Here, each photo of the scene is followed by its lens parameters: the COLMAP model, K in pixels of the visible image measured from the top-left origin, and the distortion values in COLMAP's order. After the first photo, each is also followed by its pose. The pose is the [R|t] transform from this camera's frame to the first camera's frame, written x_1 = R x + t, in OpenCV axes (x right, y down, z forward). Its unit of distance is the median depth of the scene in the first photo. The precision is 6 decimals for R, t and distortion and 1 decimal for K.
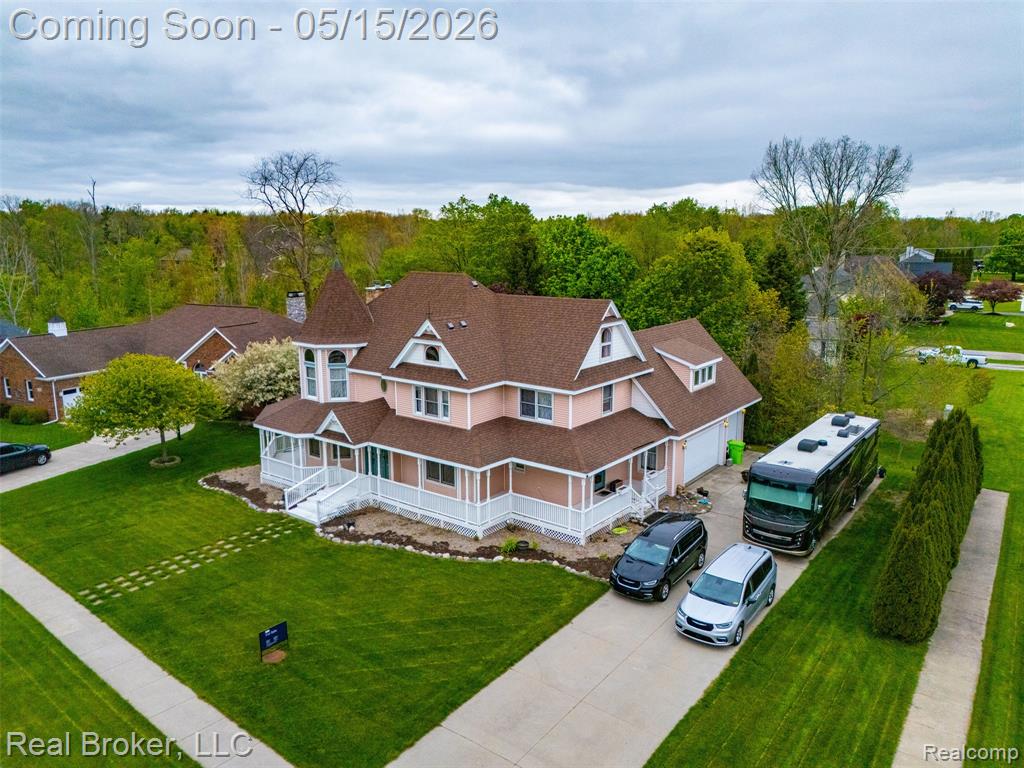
lens RADIAL K [[750.7, 0, 513.2], [0, 750.7, 384.1], [0, 0, 1]] dist [0.072586, -0.065638]
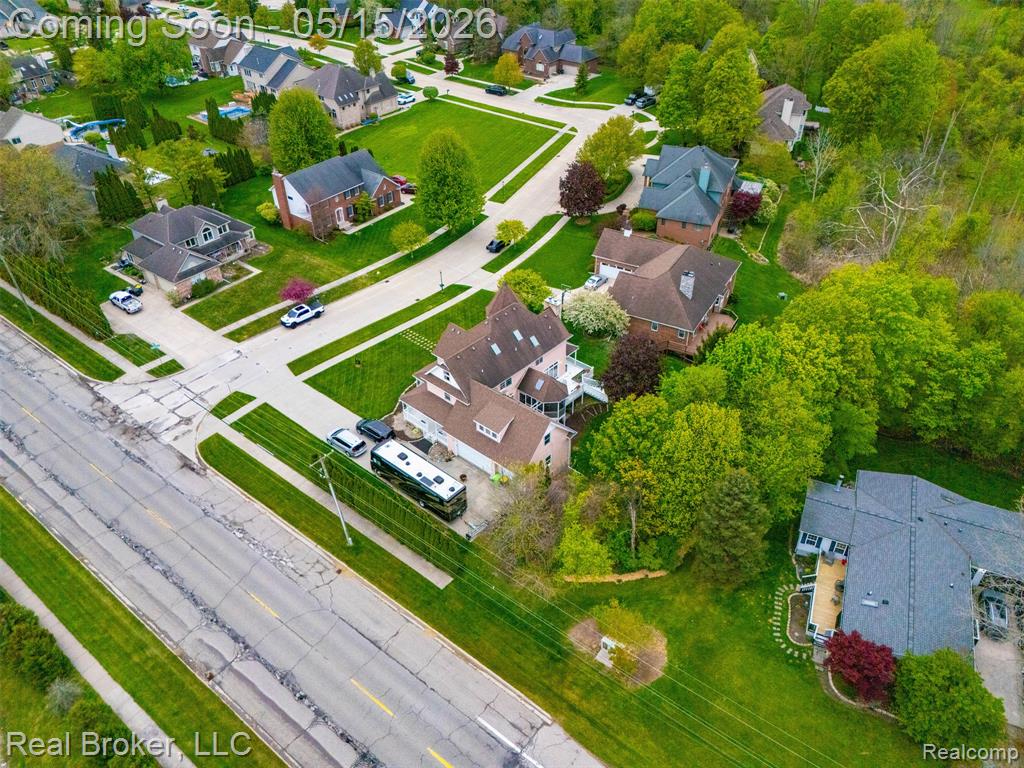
lens RADIAL K [[750.7, 0, 513.2], [0, 750.7, 384.1], [0, 0, 1]] dist [0.072586, -0.065638]
pose [[-0.072399, 0.611939, -0.787584, 1.919039], [-0.180342, 0.768608, 0.613773, -1.467757], [0.980936, 0.186471, 0.054712, 1.099593]]
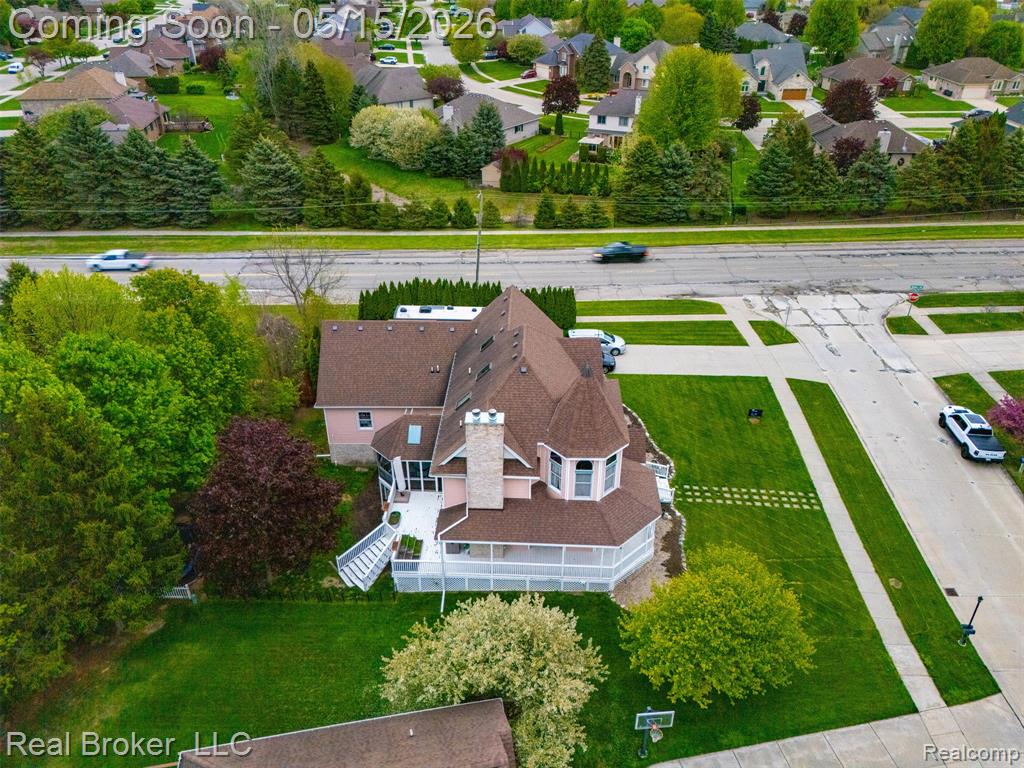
lens RADIAL K [[750.7, 0, 513.2], [0, 750.7, 384.1], [0, 0, 1]] dist [0.072586, -0.065638]
pose [[-0.593537, -0.412764, 0.690898, -0.990180], [0.156728, 0.782749, 0.602280, -0.861899], [-0.789399, 0.465758, -0.399899, 1.698110]]
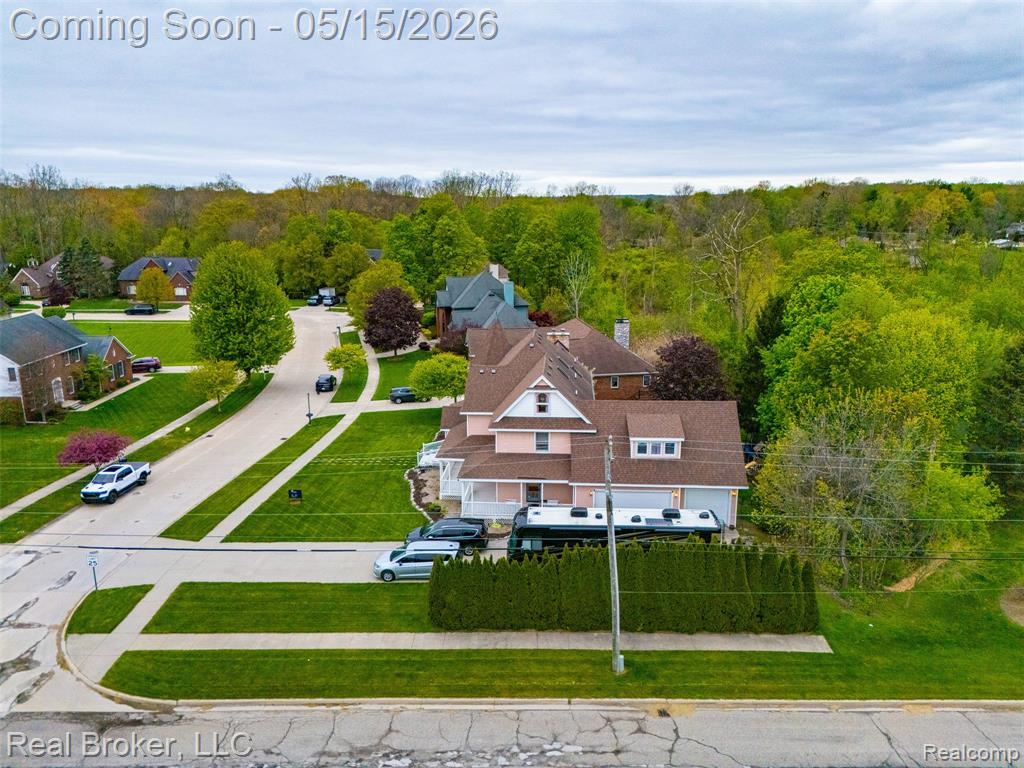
lens RADIAL K [[750.7, 0, 513.2], [0, 750.7, 384.1], [0, 0, 1]] dist [0.072586, -0.065638]
pose [[0.562025, 0.197946, -0.803085, 1.254972], [-0.158218, 0.978740, 0.130516, -0.273353], [0.811846, 0.053709, 0.581395, 0.127000]]
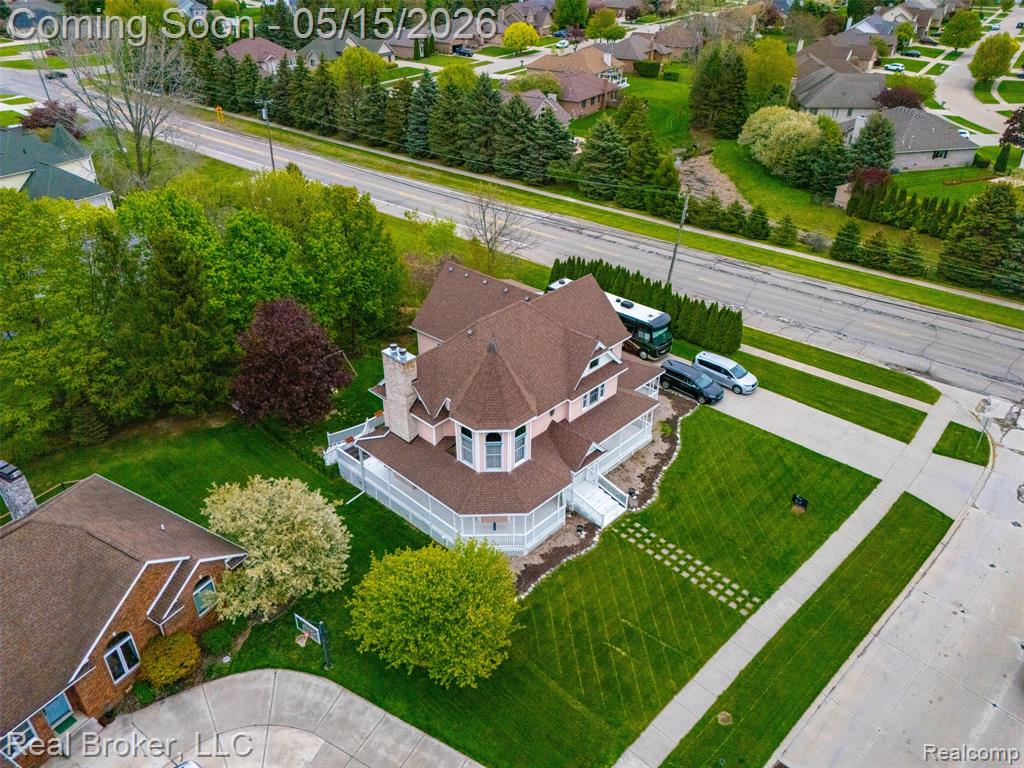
lens RADIAL K [[750.7, 0, 513.2], [0, 750.7, 384.1], [0, 0, 1]] dist [0.072586, -0.065638]
pose [[0.088310, -0.513024, 0.853820, -1.294158], [0.190906, 0.849996, 0.490981, -0.698348], [-0.977628, 0.119641, 0.173003, 0.922416]]
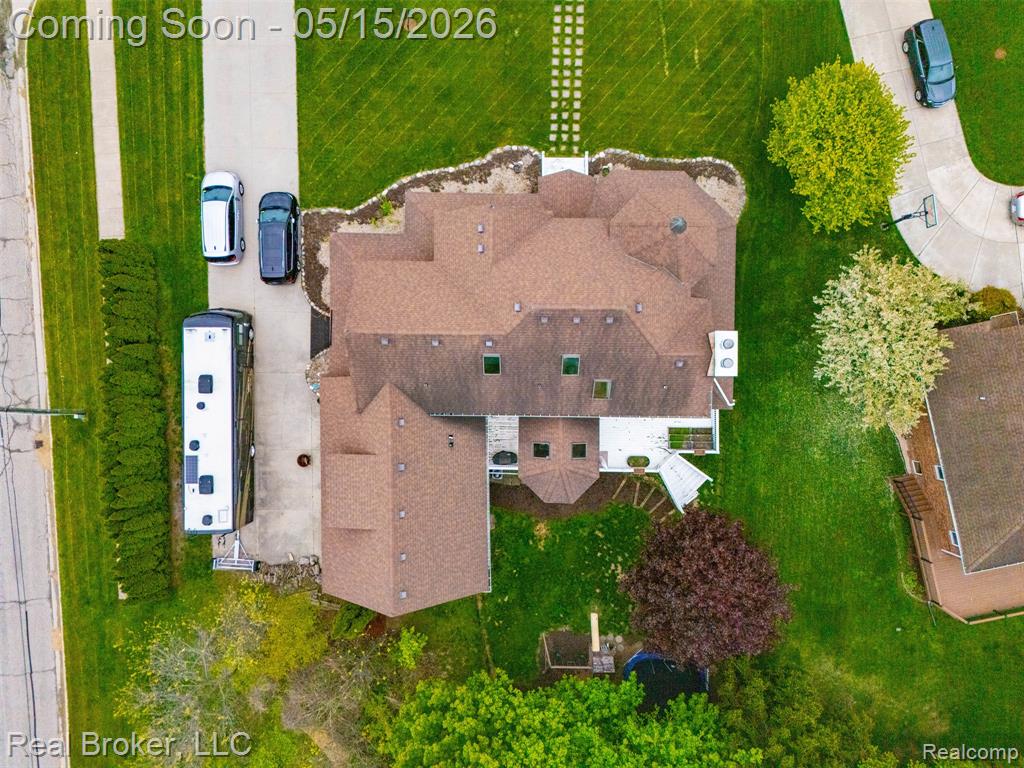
lens RADIAL K [[750.7, 0, 513.2], [0, 750.7, 384.1], [0, 0, 1]] dist [0.072586, -0.065638]
pose [[-0.789955, 0.613030, 0.012880, -0.007042], [-0.107009, -0.158515, 0.981541, -1.071892], [0.603756, 0.773994, 0.190819, 1.004268]]
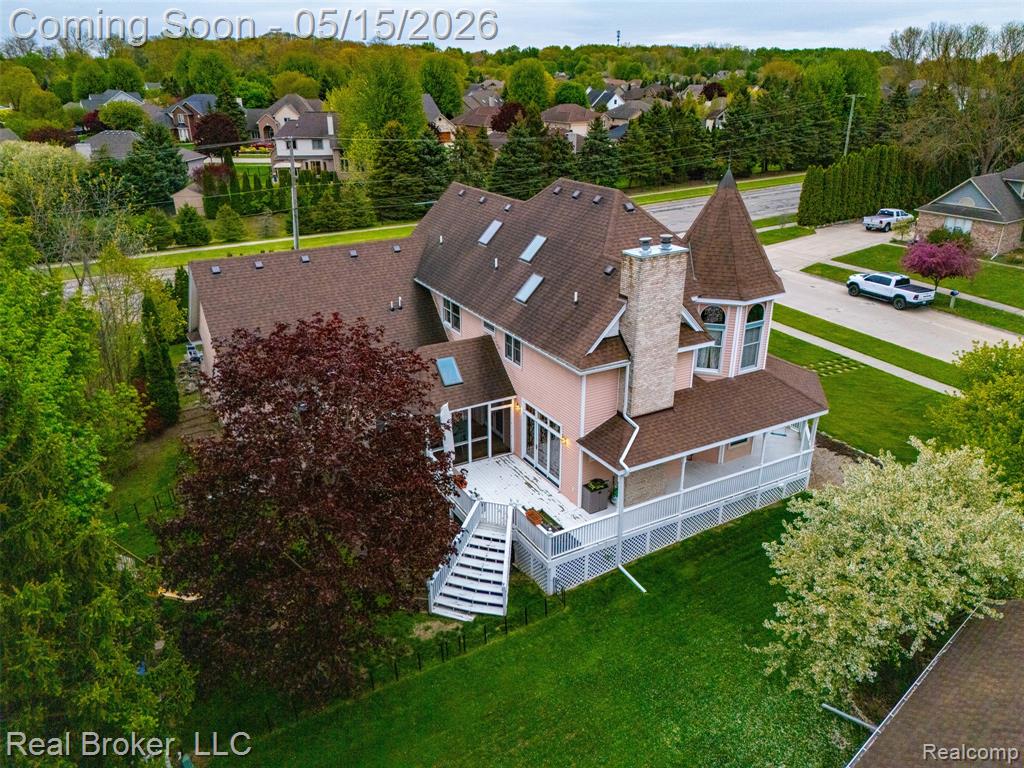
lens RADIAL K [[743.3, 0, 513.2], [0, 743.3, 390.5], [0, 0, 1]] dist [0.107233, -0.120445]
pose [[-0.929125, -0.140643, 0.341973, -0.362106], [0.077910, 0.829615, 0.552873, -0.455733], [-0.361464, 0.540332, -0.759859, 1.959992]]
